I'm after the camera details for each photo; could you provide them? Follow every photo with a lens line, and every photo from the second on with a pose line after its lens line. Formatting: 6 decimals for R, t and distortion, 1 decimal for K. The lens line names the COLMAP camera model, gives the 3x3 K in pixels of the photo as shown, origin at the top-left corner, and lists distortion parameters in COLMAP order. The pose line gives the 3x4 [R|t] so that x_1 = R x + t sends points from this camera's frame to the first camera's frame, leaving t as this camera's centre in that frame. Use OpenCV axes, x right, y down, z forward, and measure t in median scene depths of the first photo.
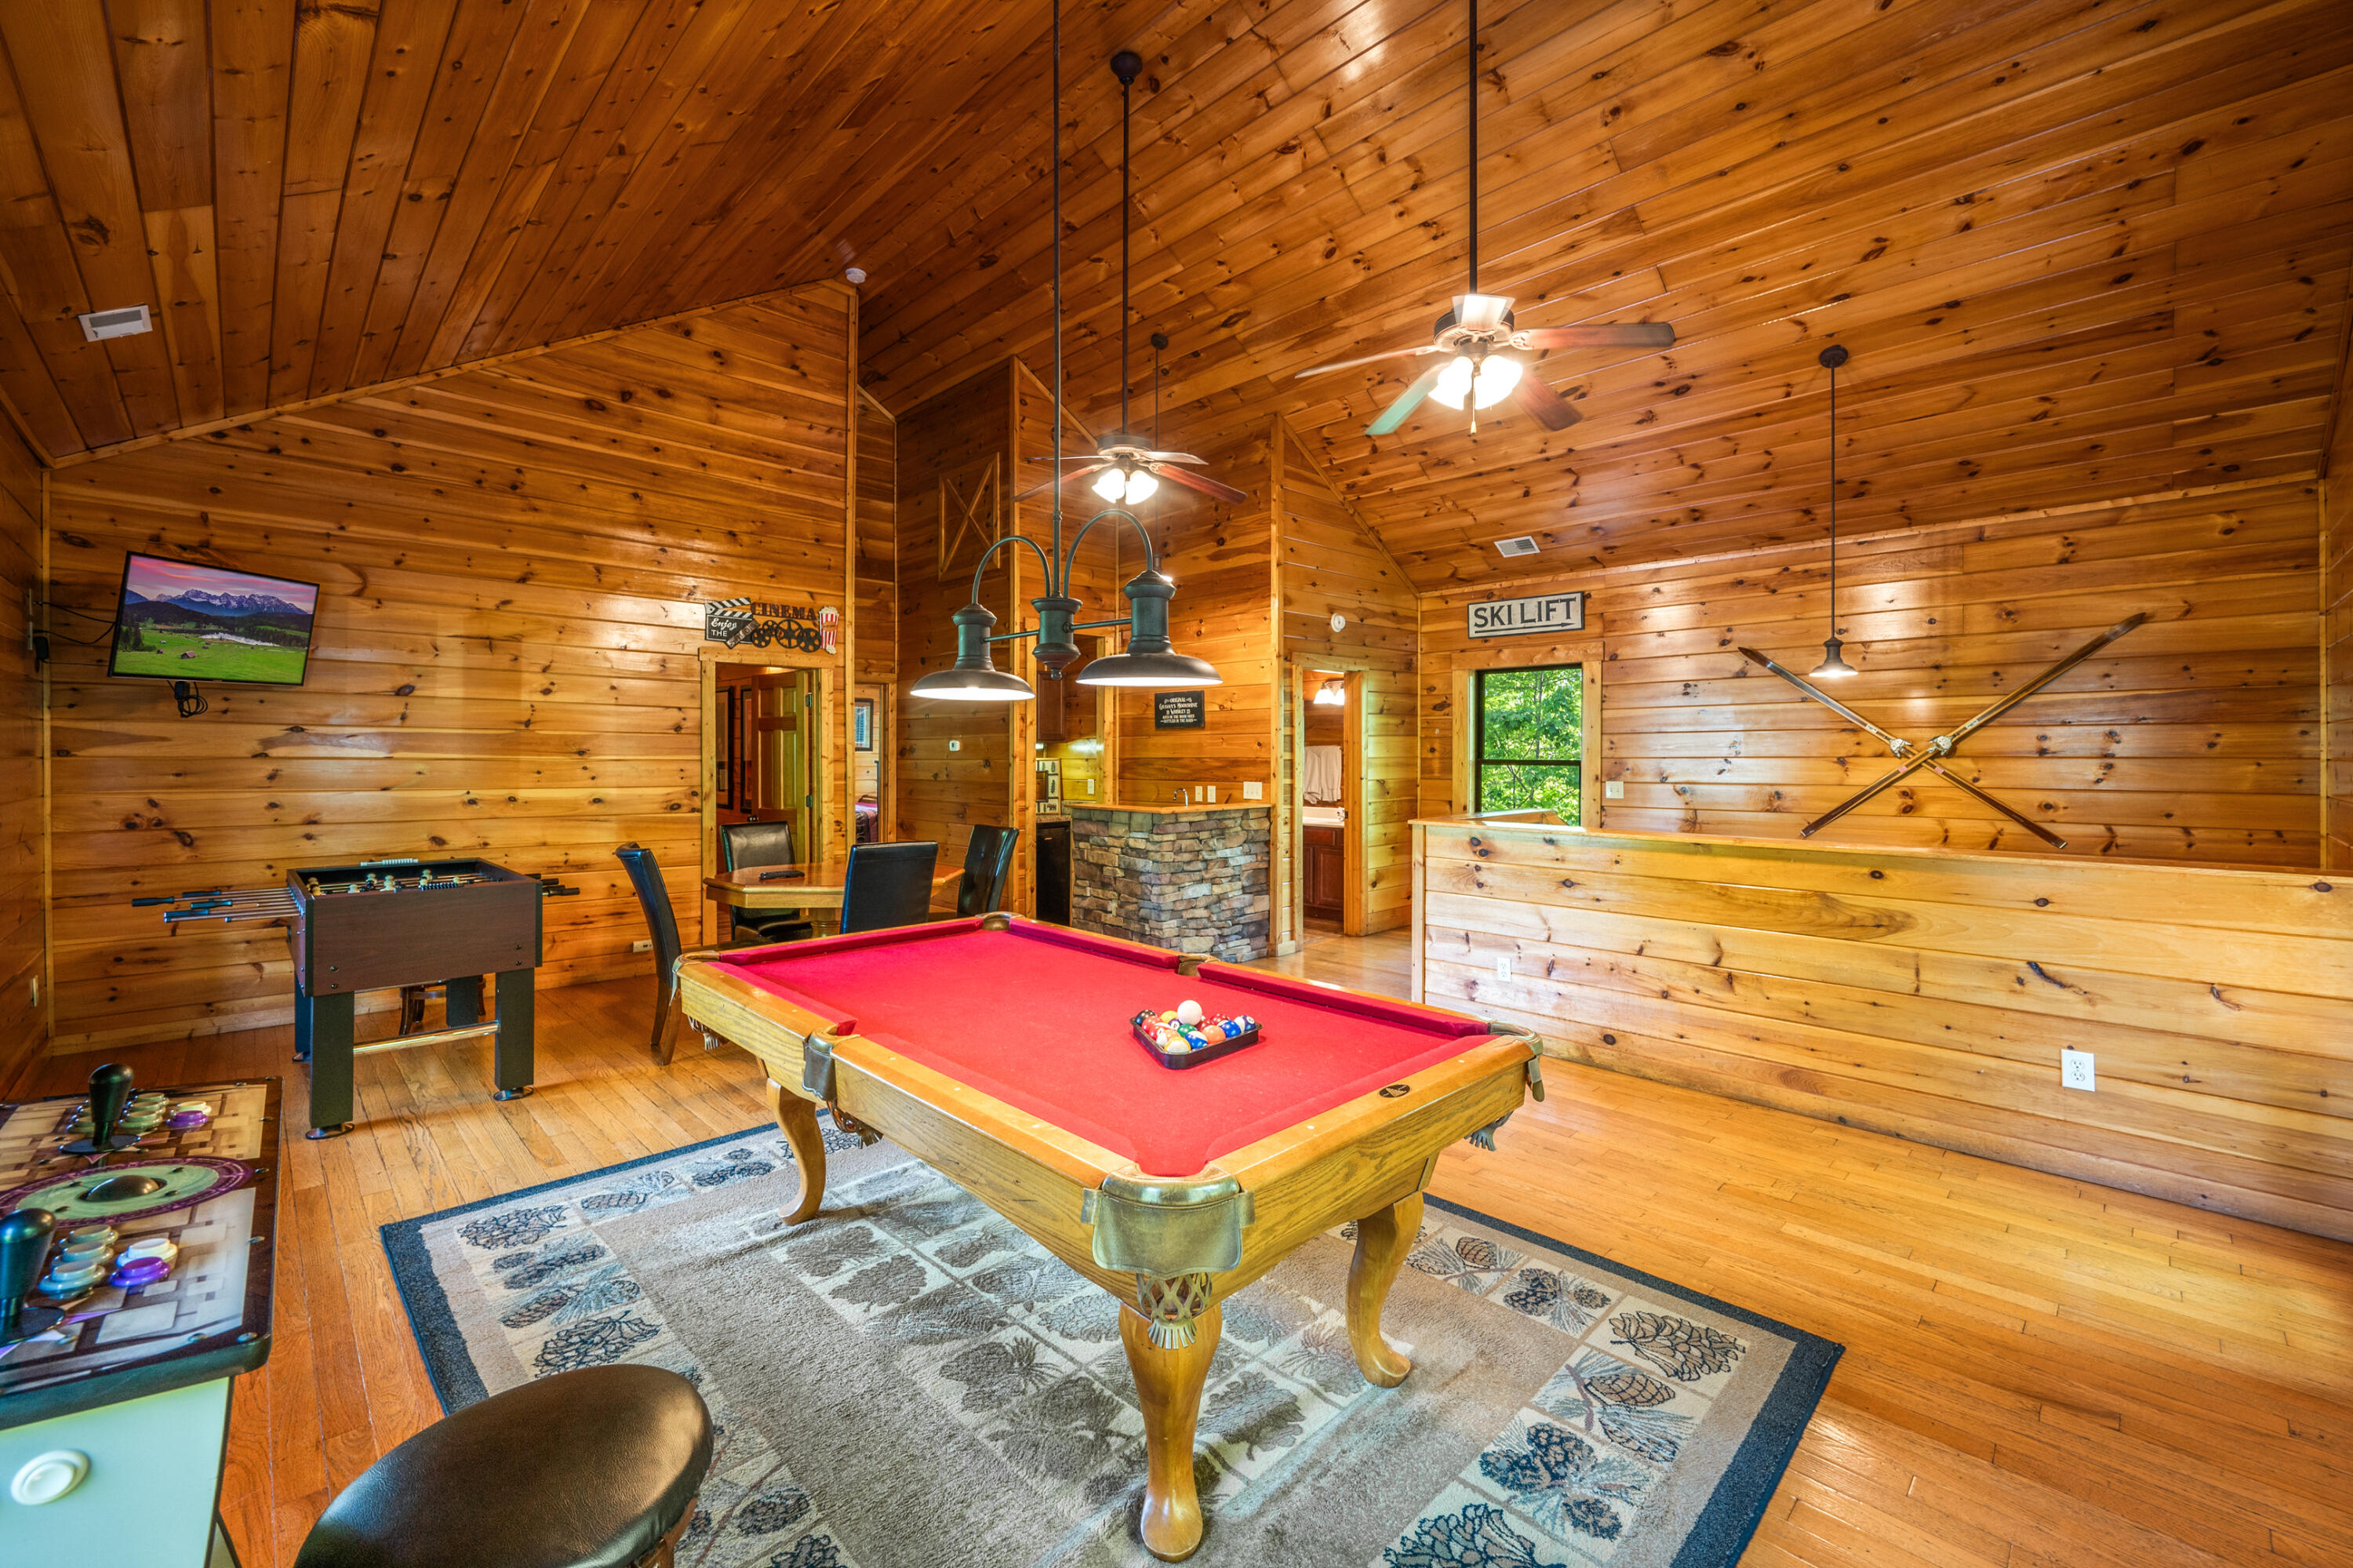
lens RADIAL K [[959.5, 0, 1177.8], [0, 959.5, 756.9], [0, 0, 1]] dist [0.000414, 0.000059]
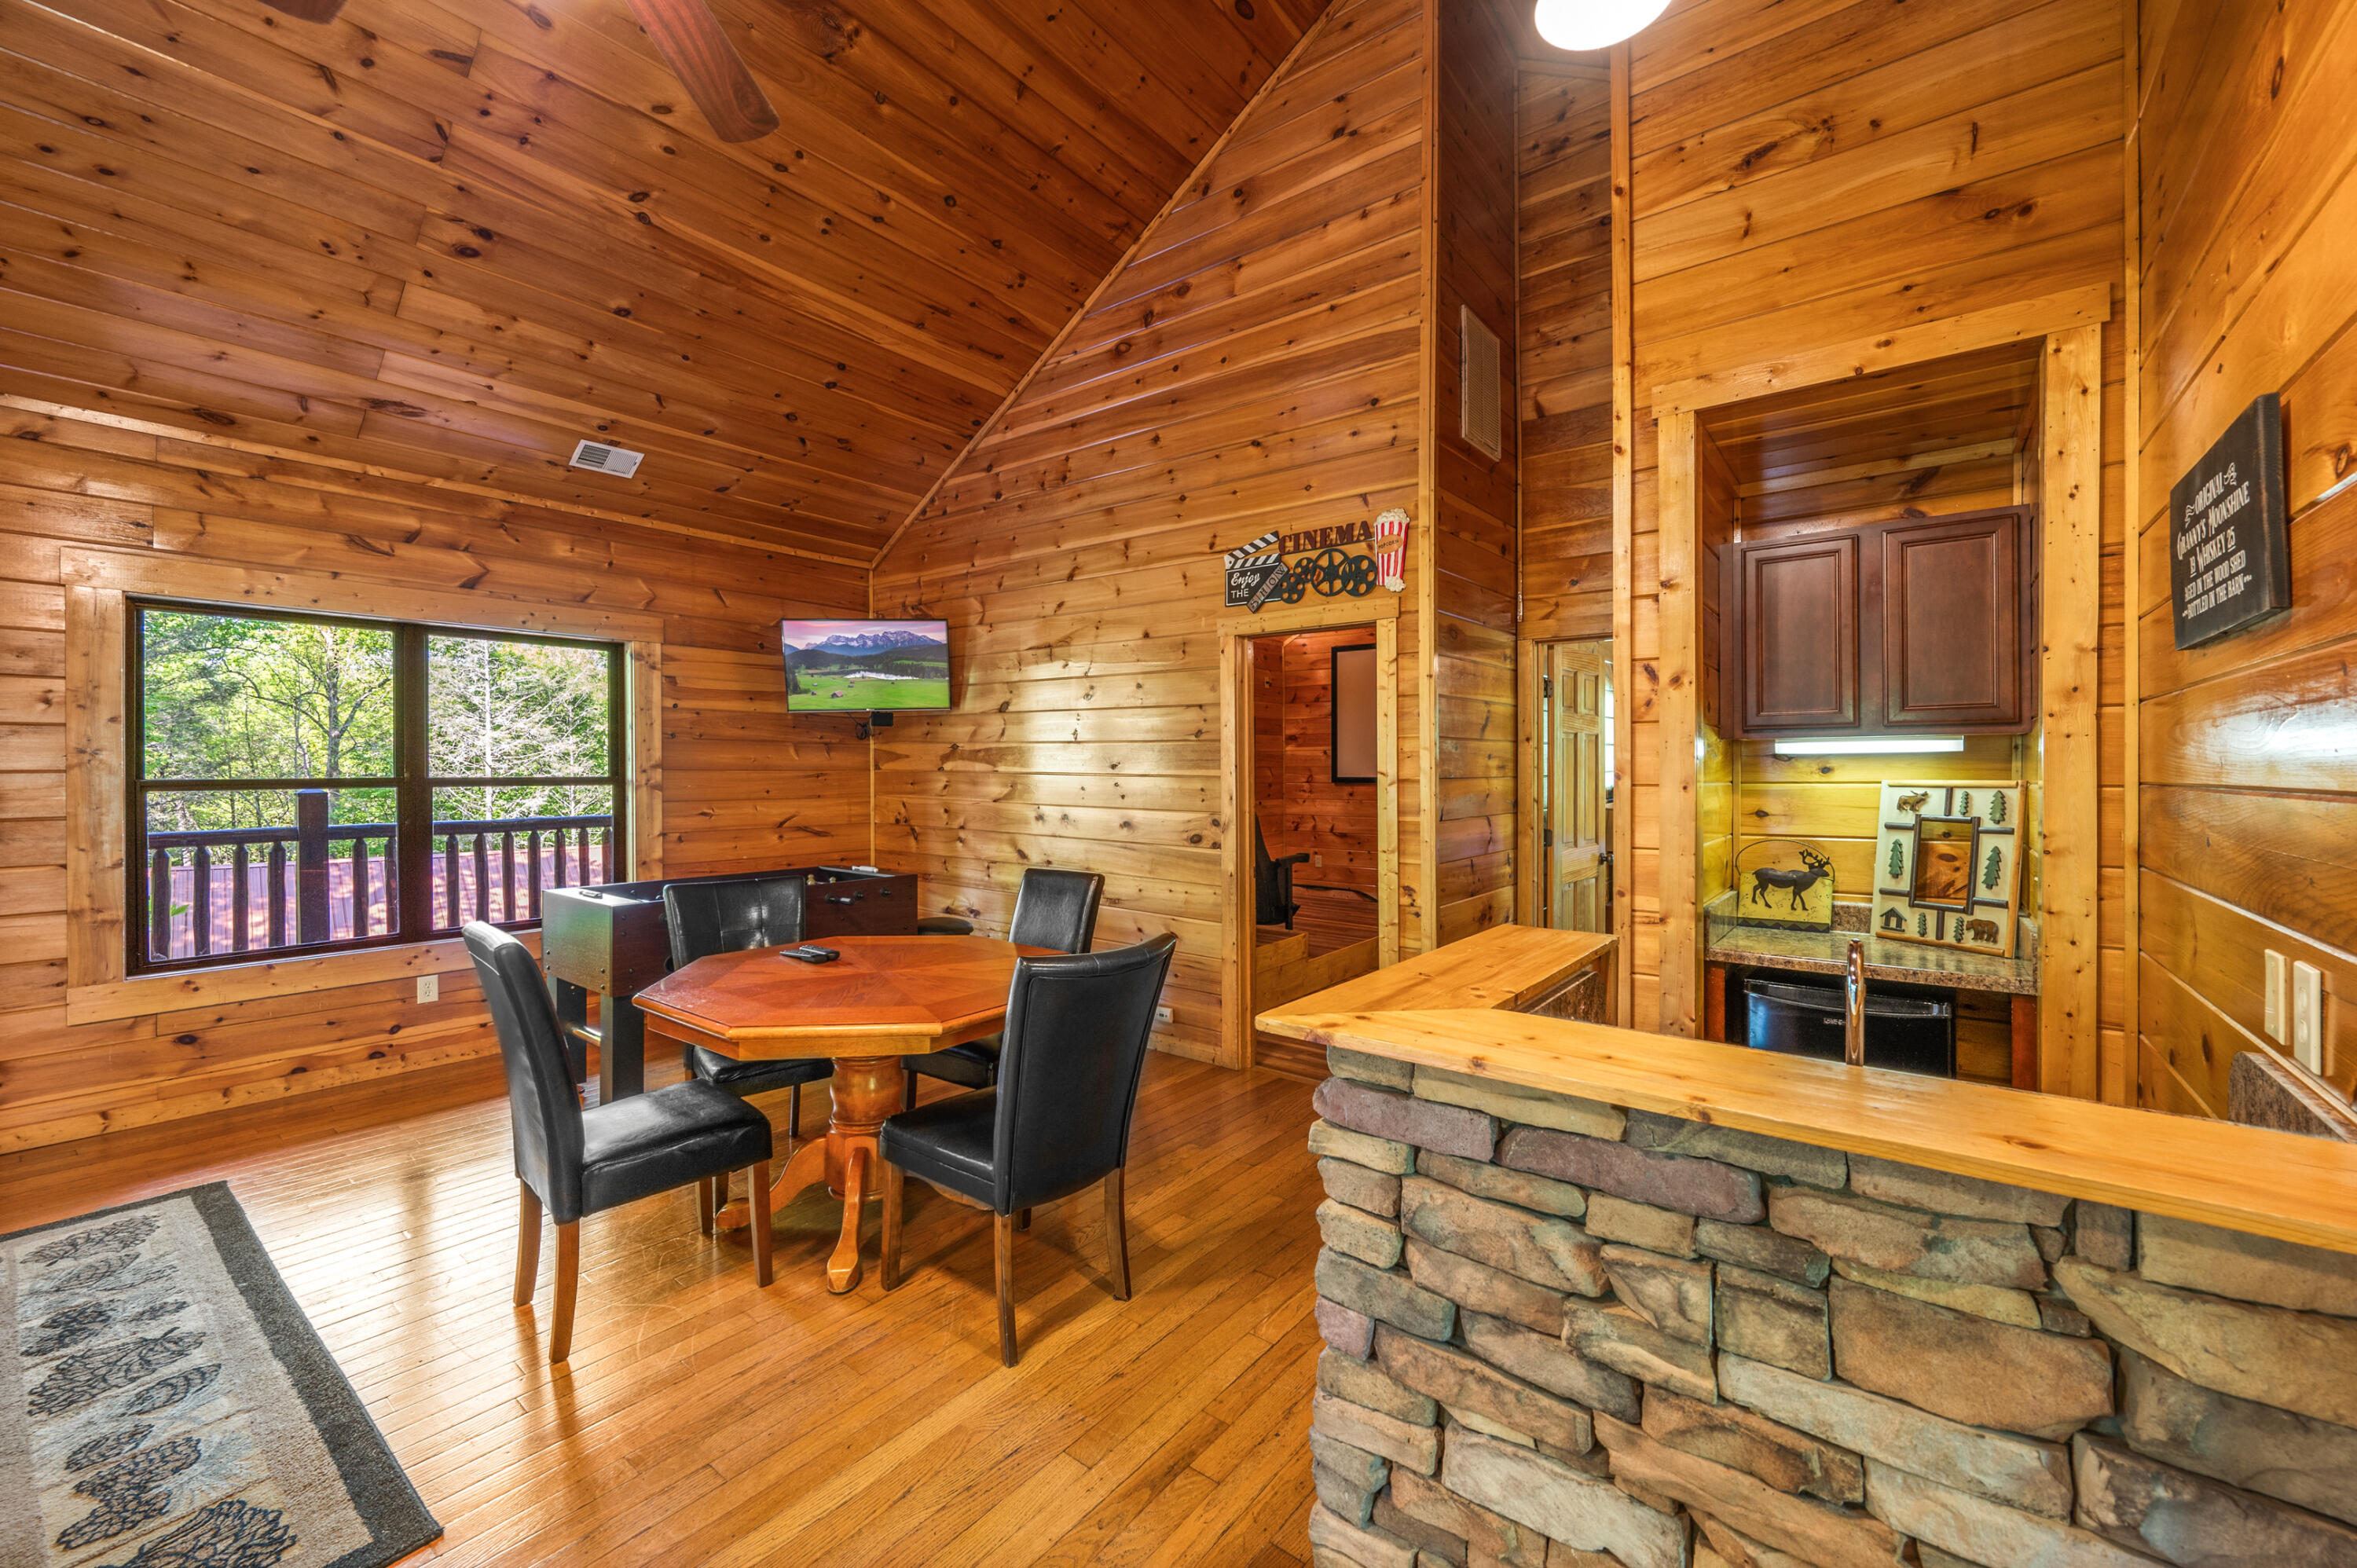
lens RADIAL K [[928.8, 0, 1181.4], [0, 928.8, 772.5], [0, 0, 1]] dist [-0.001299, -0.000568]
pose [[0.132653, 0.005049, -0.991150, 0.206369], [-0.002973, 0.999985, 0.004696, -0.003134], [0.991158, 0.002324, 0.132666, 0.985326]]
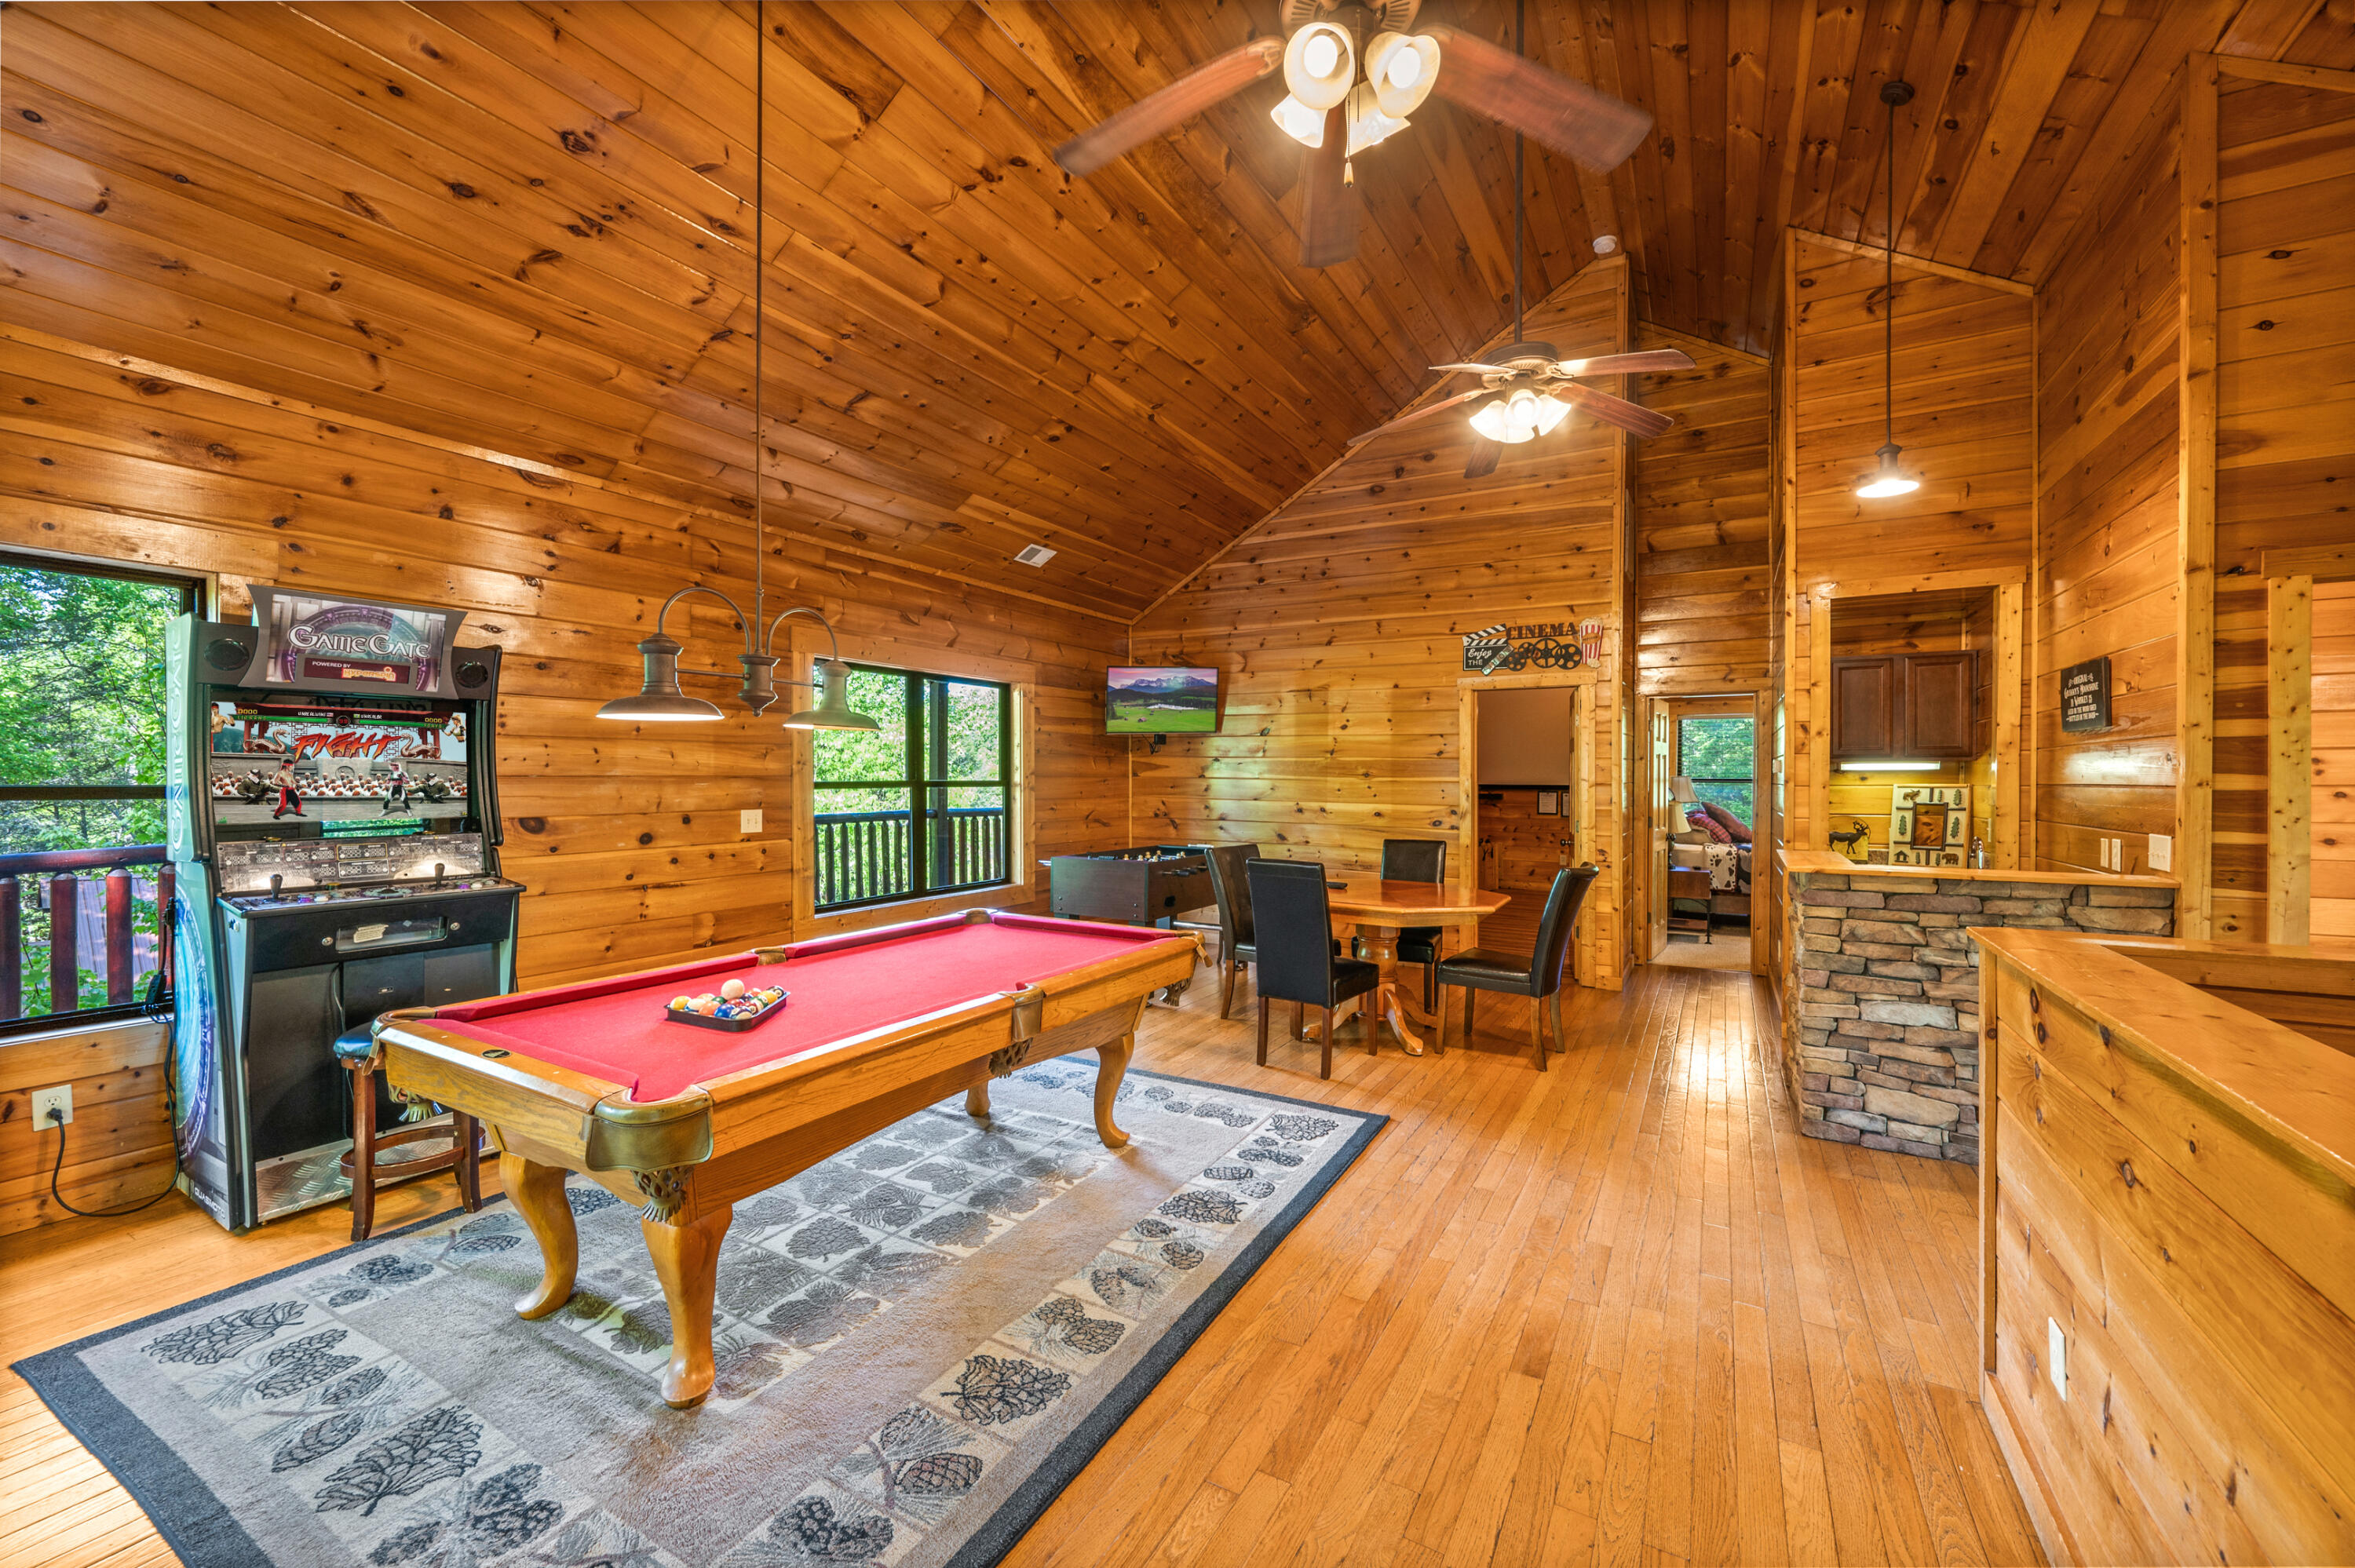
lens RADIAL K [[924.0, 0, 1177.5], [0, 924.0, 784.0], [0, 0, 1]] dist [-0.001420, -0.000331]
pose [[0.264866, 0.009299, -0.964240, 0.478611], [-0.006699, 0.999947, 0.007803, -0.000295], [0.964262, 0.004392, 0.264914, 0.466544]]
